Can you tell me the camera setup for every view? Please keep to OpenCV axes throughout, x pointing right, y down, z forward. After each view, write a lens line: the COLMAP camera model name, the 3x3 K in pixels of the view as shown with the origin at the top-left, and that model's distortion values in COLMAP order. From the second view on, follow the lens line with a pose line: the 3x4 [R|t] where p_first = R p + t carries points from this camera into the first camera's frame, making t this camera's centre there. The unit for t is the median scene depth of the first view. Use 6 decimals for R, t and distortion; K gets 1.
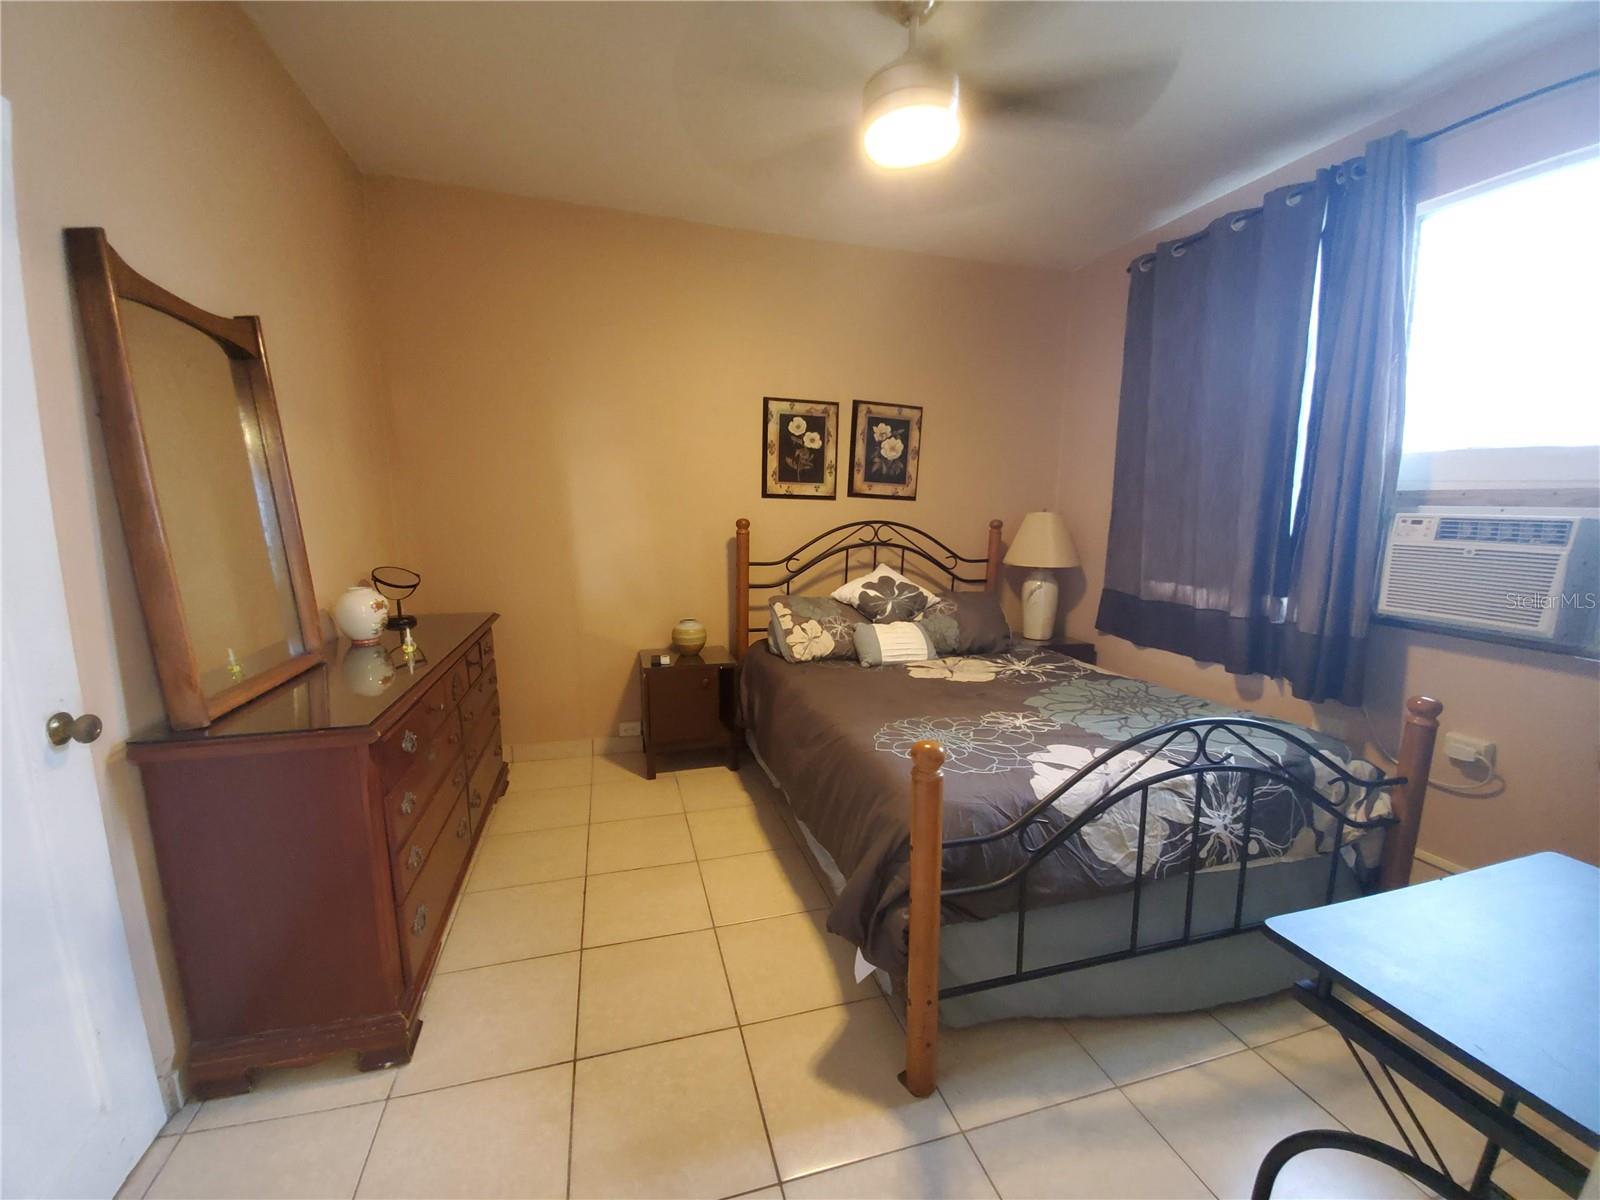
lens RADIAL K [[632.4, 0, 785.8], [0, 632.4, 612.7], [0, 0, 1]] dist [0.014791, -0.016433]
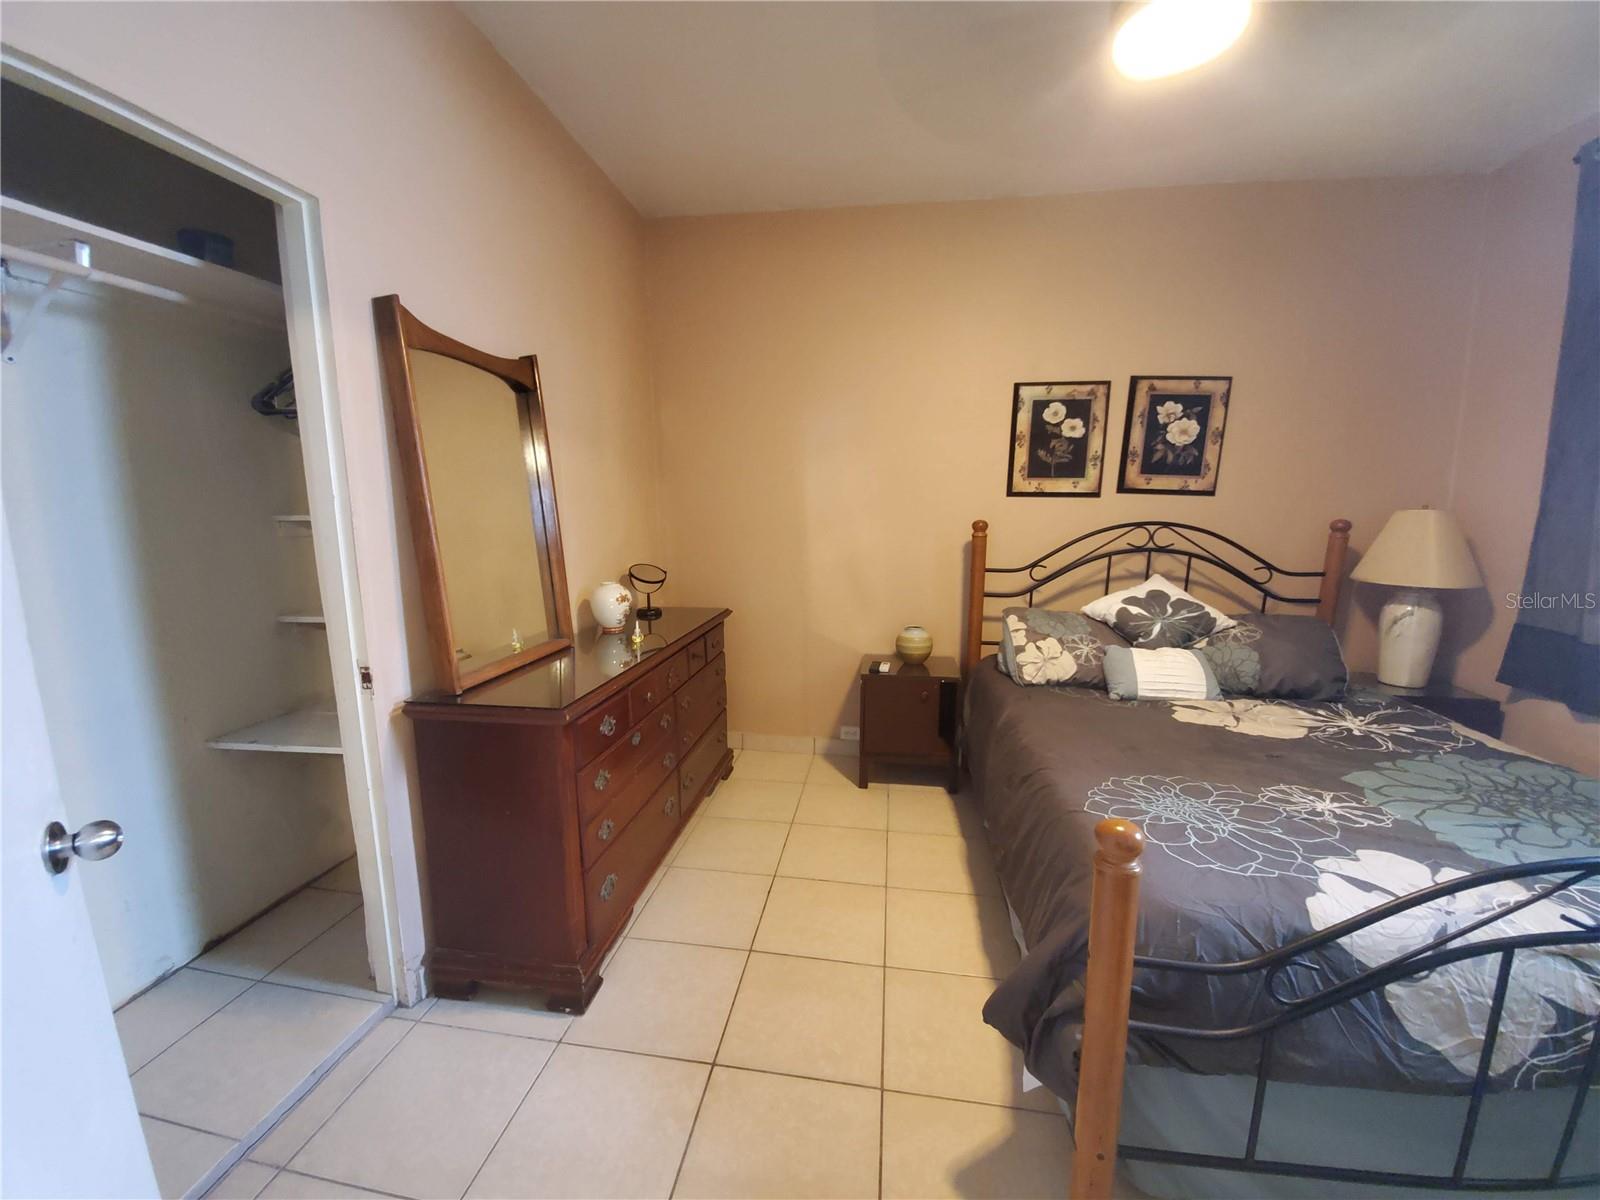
lens RADIAL K [[632.4, 0, 785.8], [0, 632.4, 612.7], [0, 0, 1]] dist [0.014791, -0.016433]
pose [[0.904852, 0.059122, -0.421600, 0.082208], [-0.057409, 0.998210, 0.016768, -0.017338], [0.421837, 0.009031, 0.906627, 0.069973]]
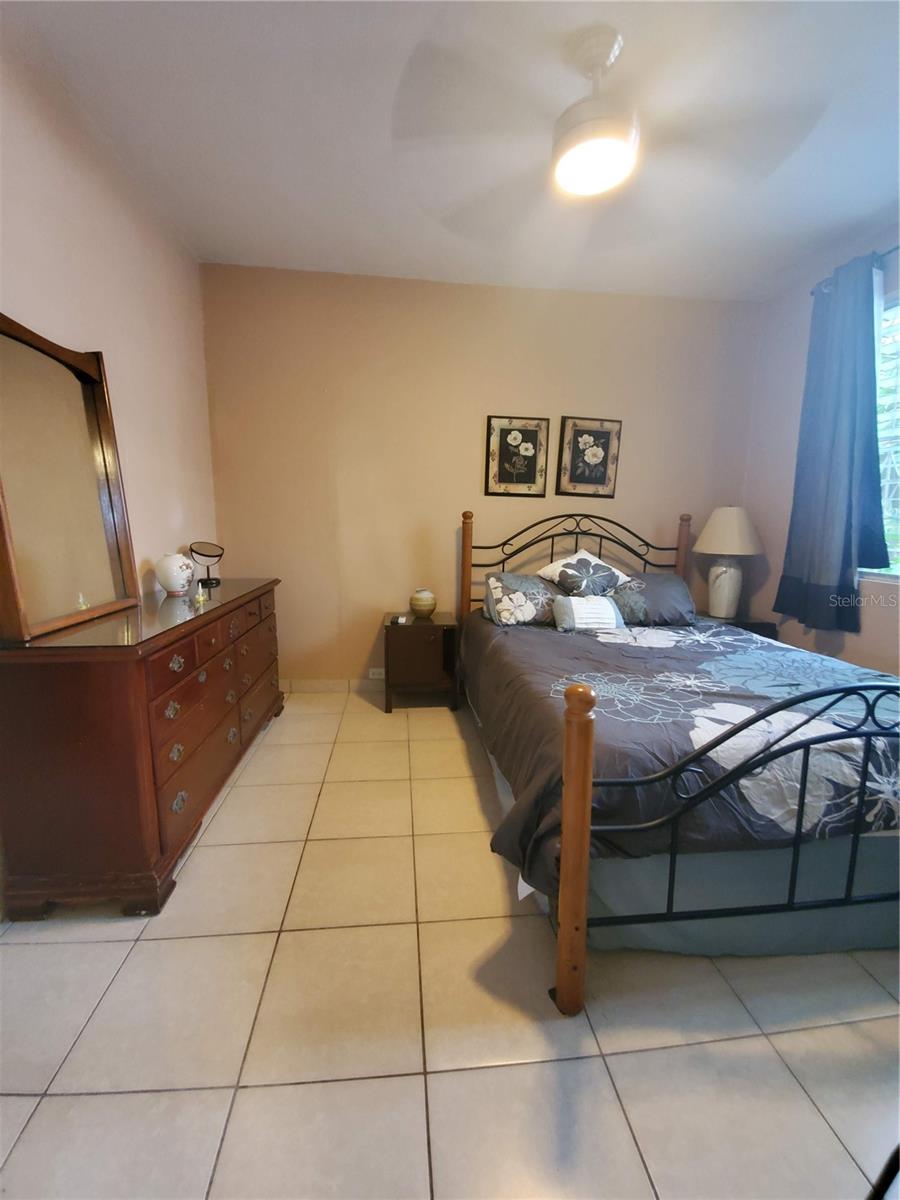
lens RADIAL K [[474.3, 0, 442.7], [0, 474.3, 587.8], [0, 0, 1]] dist [0.014791, -0.016433]
pose [[0.983839, 0.027414, -0.176945, 0.064109], [-0.031511, 0.999296, -0.020383, 0.028981], [0.176262, 0.025629, 0.984010, 0.073637]]
